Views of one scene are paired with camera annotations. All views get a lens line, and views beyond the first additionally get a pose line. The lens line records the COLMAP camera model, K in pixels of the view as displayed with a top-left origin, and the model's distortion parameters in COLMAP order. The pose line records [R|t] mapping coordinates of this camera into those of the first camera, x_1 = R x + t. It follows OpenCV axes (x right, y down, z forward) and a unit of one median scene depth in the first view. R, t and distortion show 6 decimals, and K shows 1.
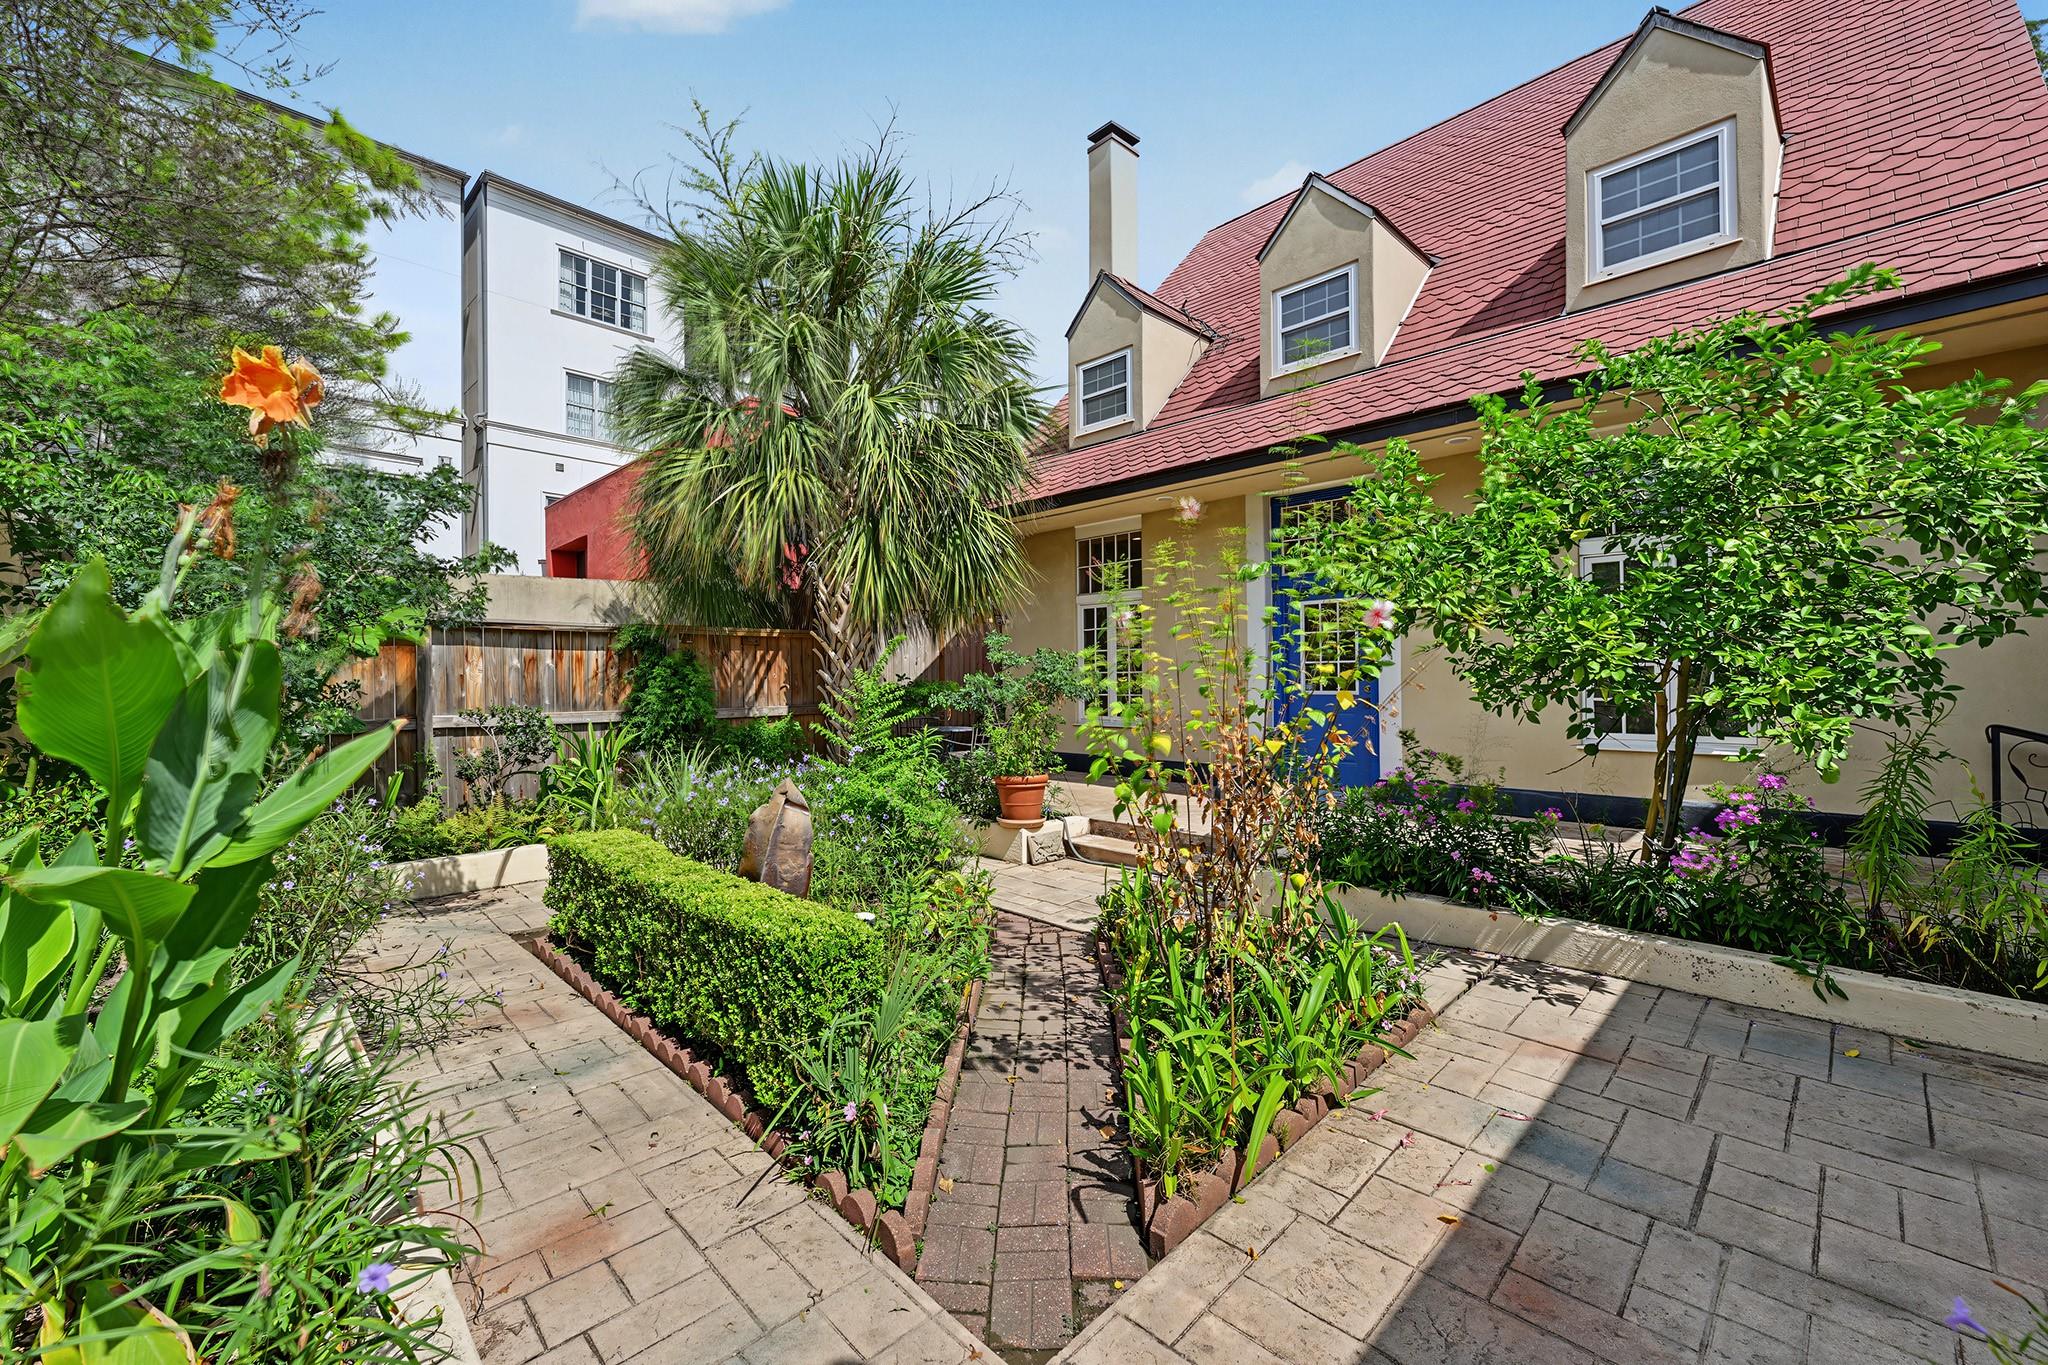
lens RADIAL K [[815.9, 0, 1023.5], [0, 815.9, 674.4], [0, 0, 1]] dist [0.005889, 0.002263]
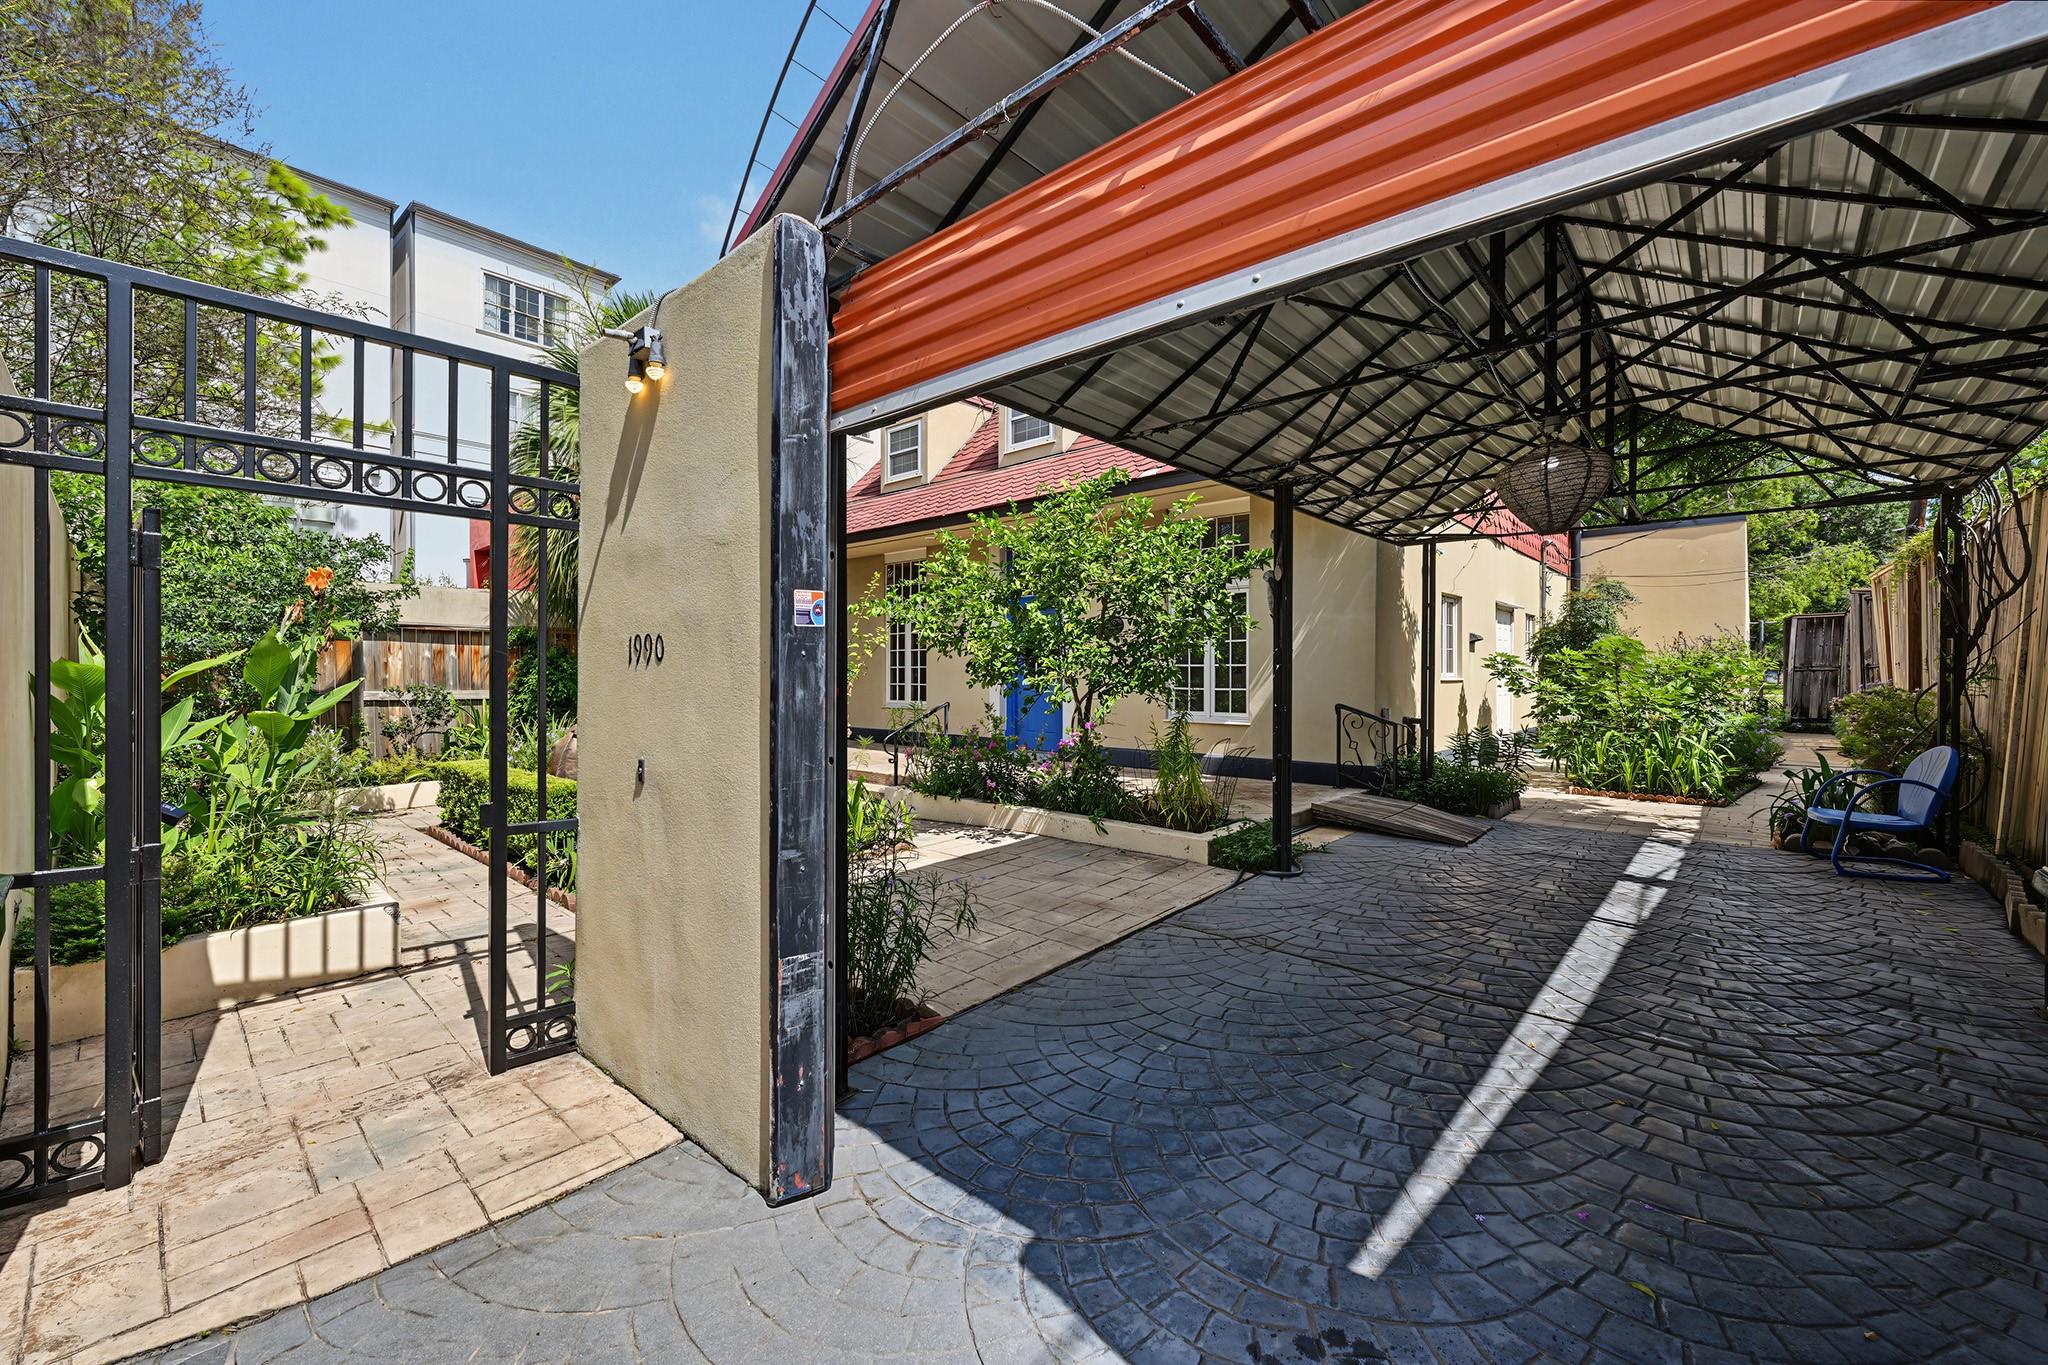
lens RADIAL K [[815.9, 0, 1020.2], [0, 815.9, 679.2], [0, 0, 1]] dist [0.005889, 0.002263]
pose [[0.998543, 0.011936, 0.052631, 0.314193], [-0.012523, 0.999863, 0.010832, 0.000785], [-0.052494, -0.011475, 0.998555, -0.442535]]
